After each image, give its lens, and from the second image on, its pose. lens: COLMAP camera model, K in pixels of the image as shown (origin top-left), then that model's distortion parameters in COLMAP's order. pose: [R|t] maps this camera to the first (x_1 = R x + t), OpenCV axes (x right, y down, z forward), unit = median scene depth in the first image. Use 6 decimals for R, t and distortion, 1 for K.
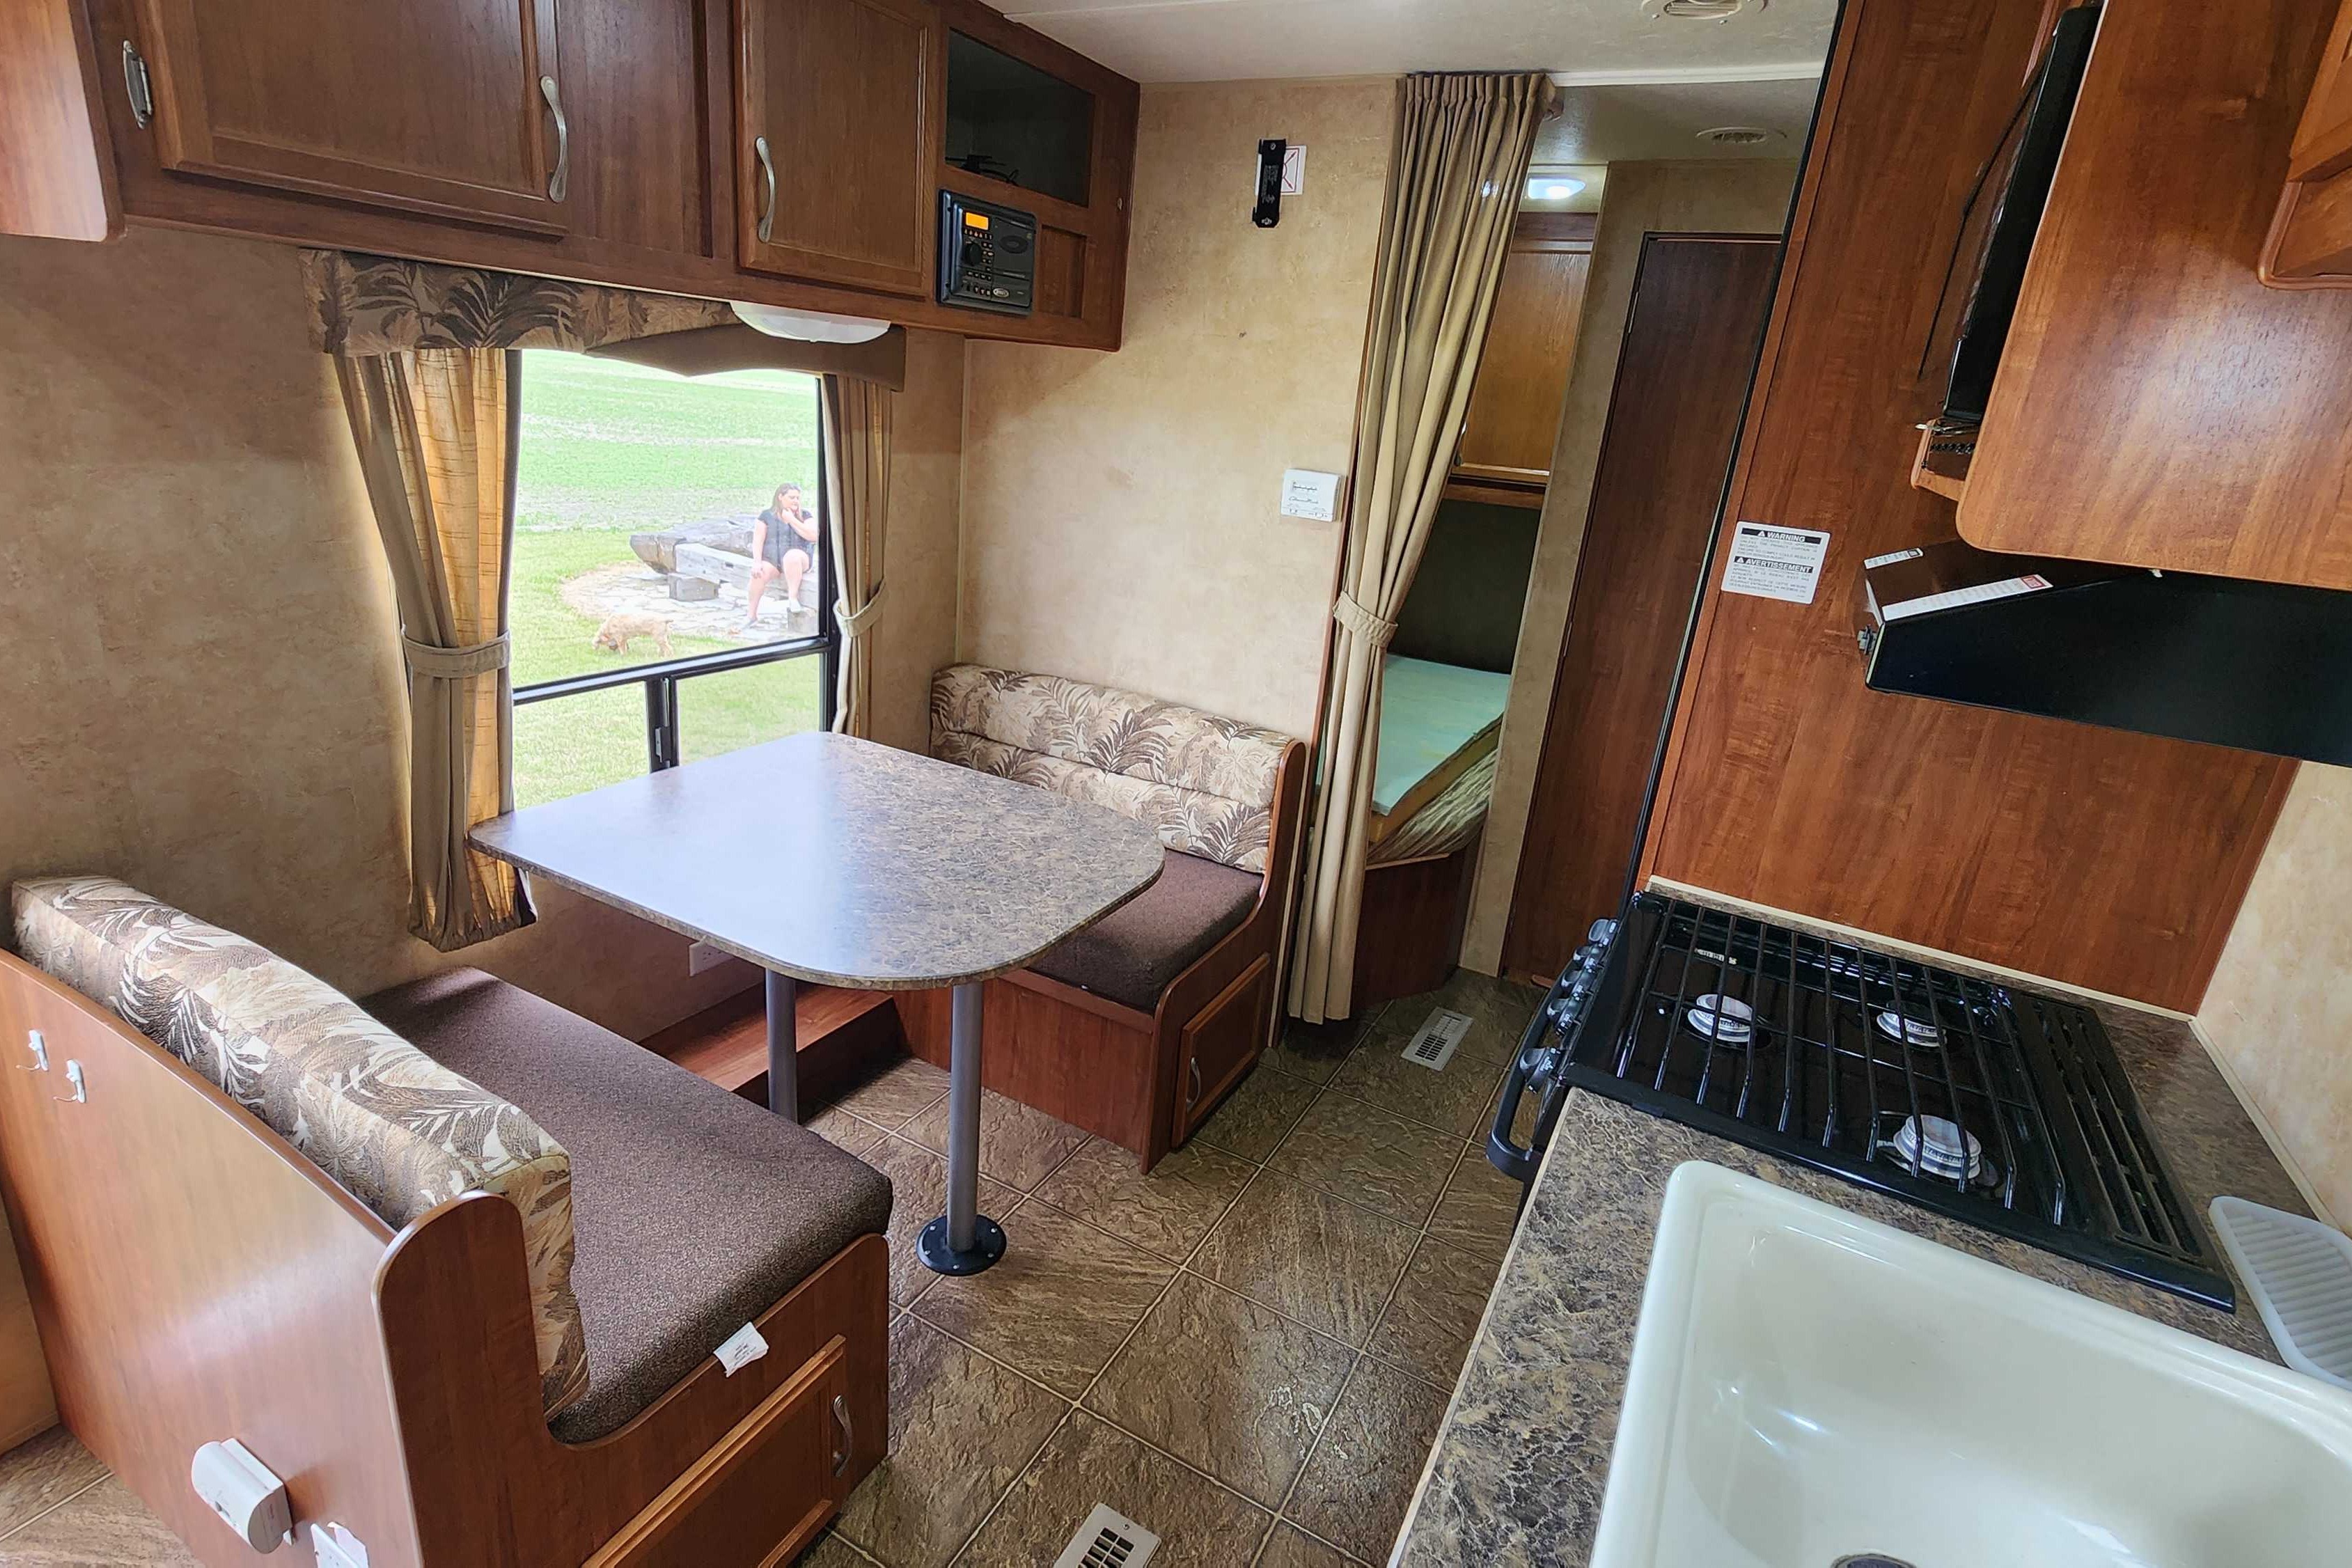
lens RADIAL K [[1140.5, 0, 1170.0], [0, 1140.5, 768.3], [0, 0, 1]] dist [-0.000429, 0.000544]
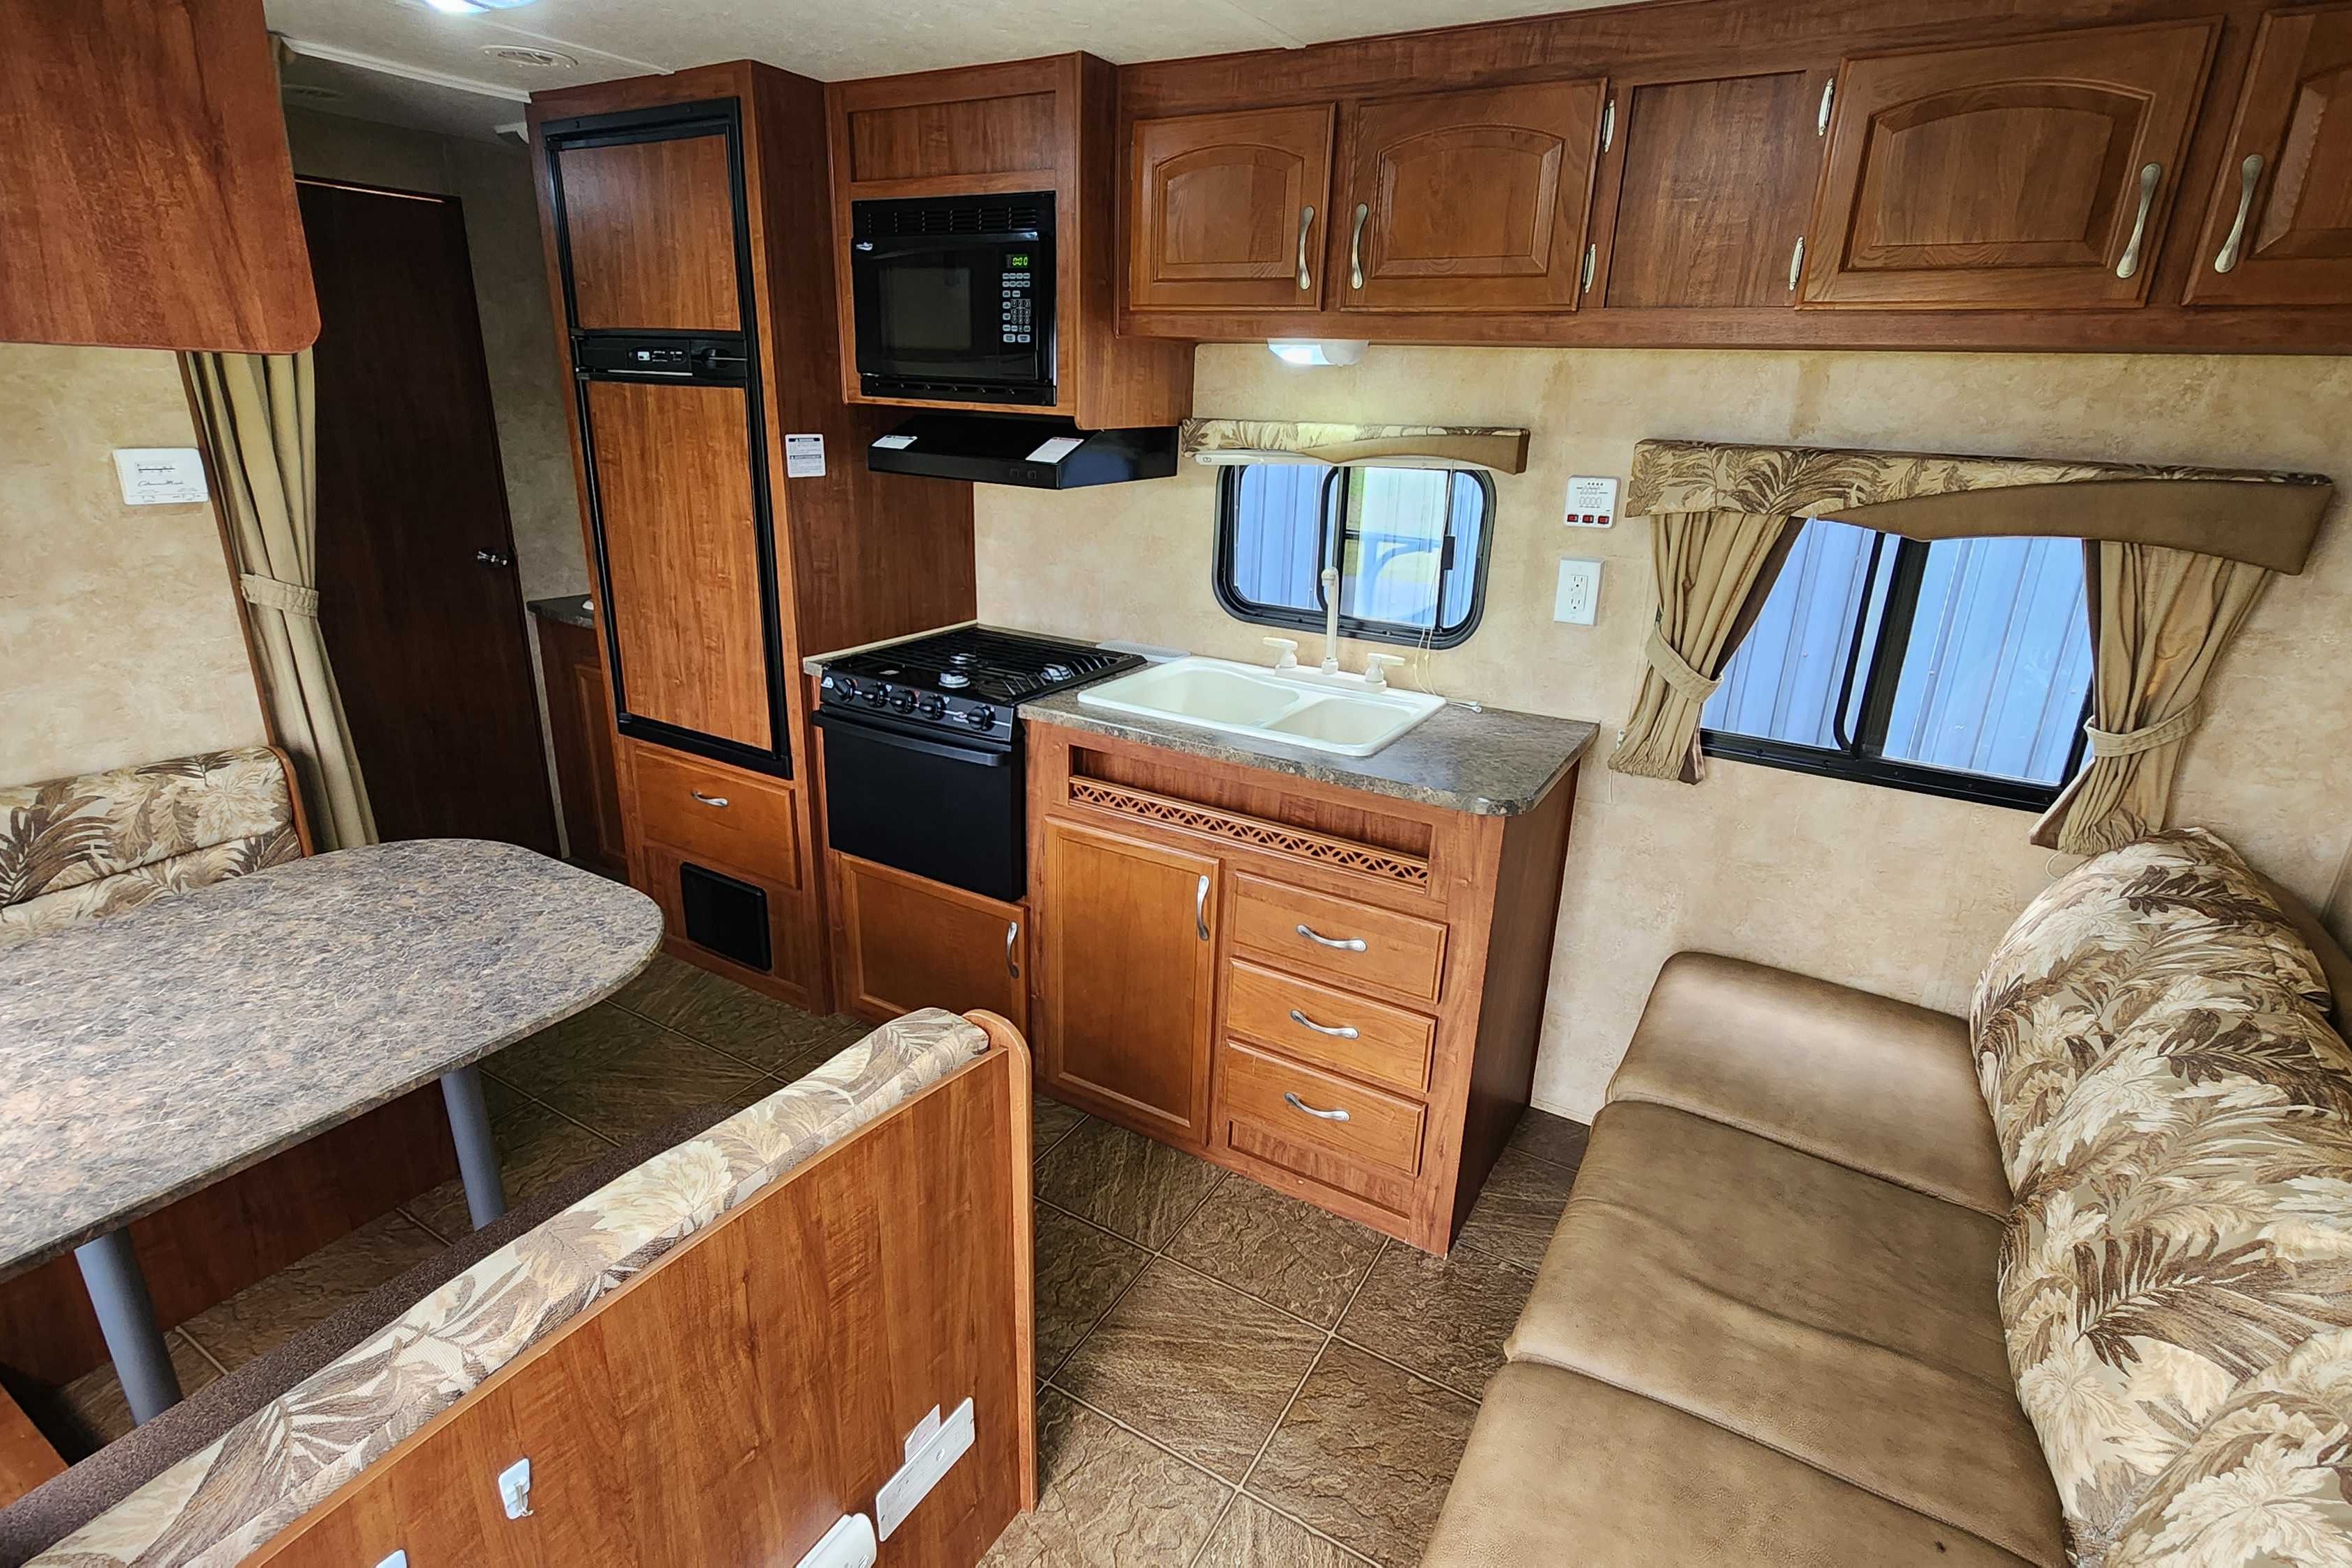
lens RADIAL K [[1144.2, 0, 1177.8], [0, 1144.2, 764.0], [0, 0, 1]] dist [0.003427, -0.000235]
pose [[0.041025, -0.398408, 0.916291, -0.729367], [0.287687, 0.882936, 0.371024, -0.148189], [-0.956845, 0.248384, 0.150840, 0.186246]]
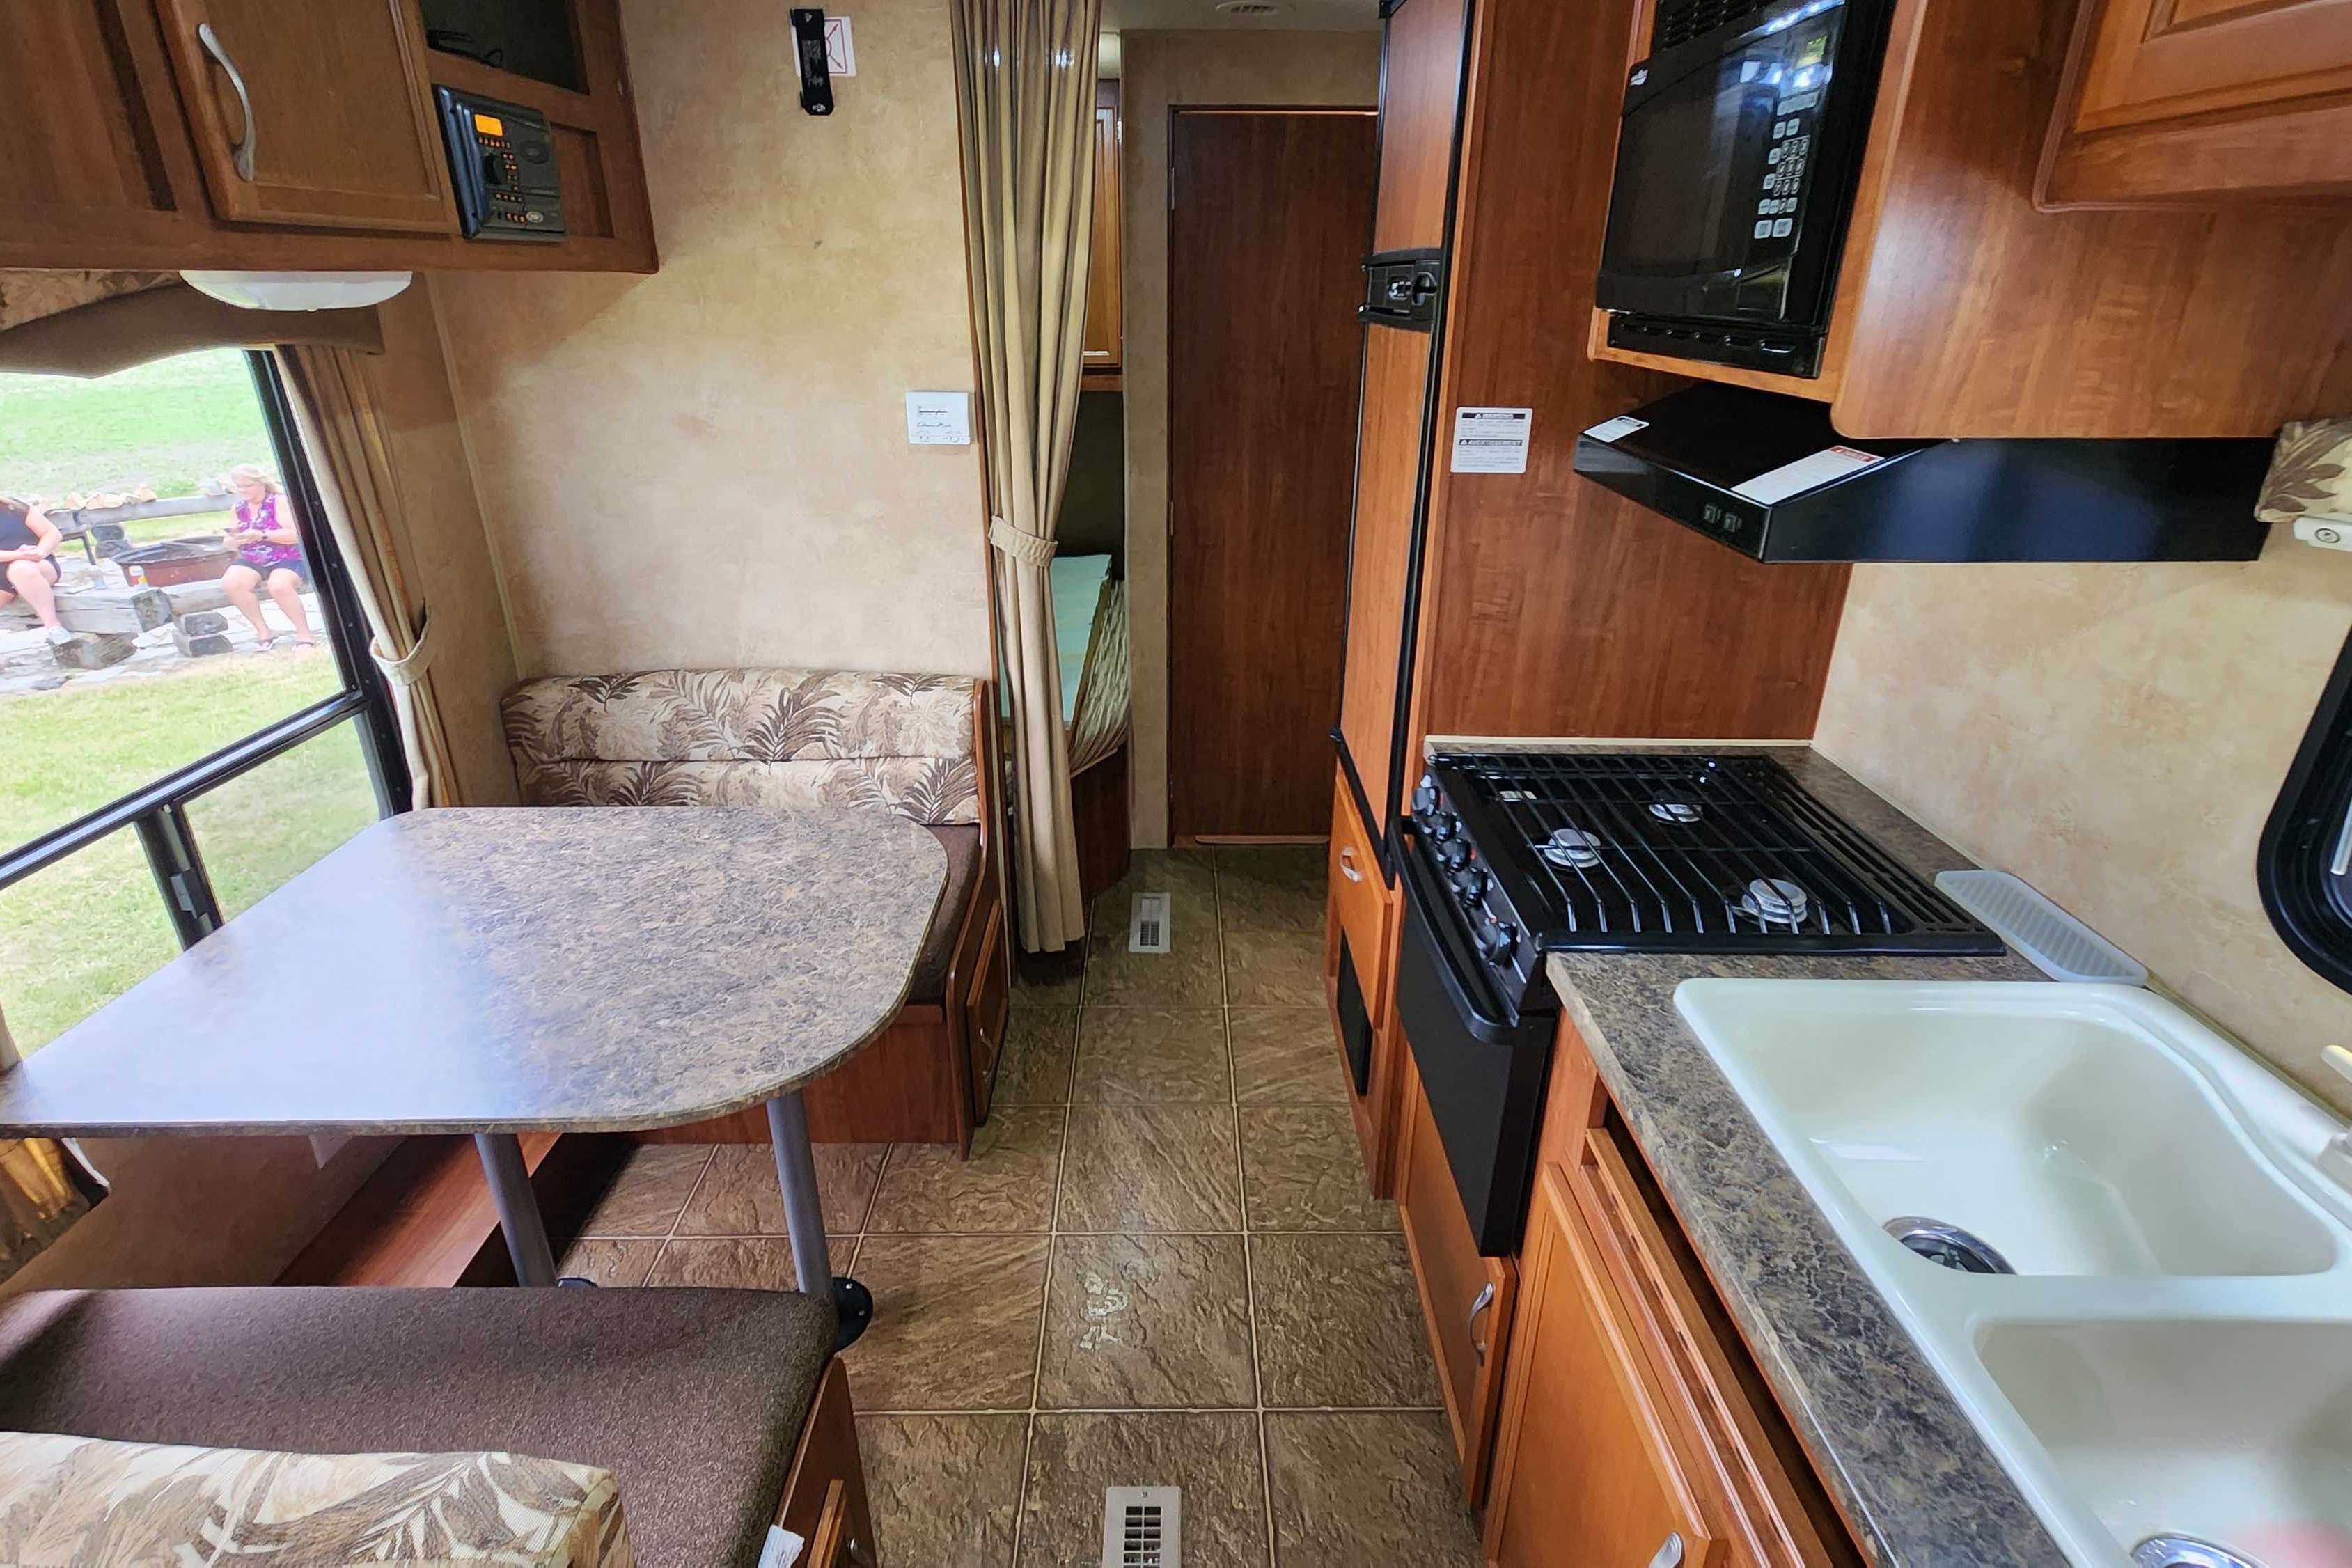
lens RADIAL K [[1146.3, 0, 1178.9], [0, 1146.3, 772.5], [0, 0, 1]] dist [0.001142, -0.000156]
pose [[0.868435, -0.268463, 0.416832, -0.172069], [0.221476, 0.962231, 0.158302, -0.067379], [-0.443587, -0.045157, 0.895093, 0.070219]]
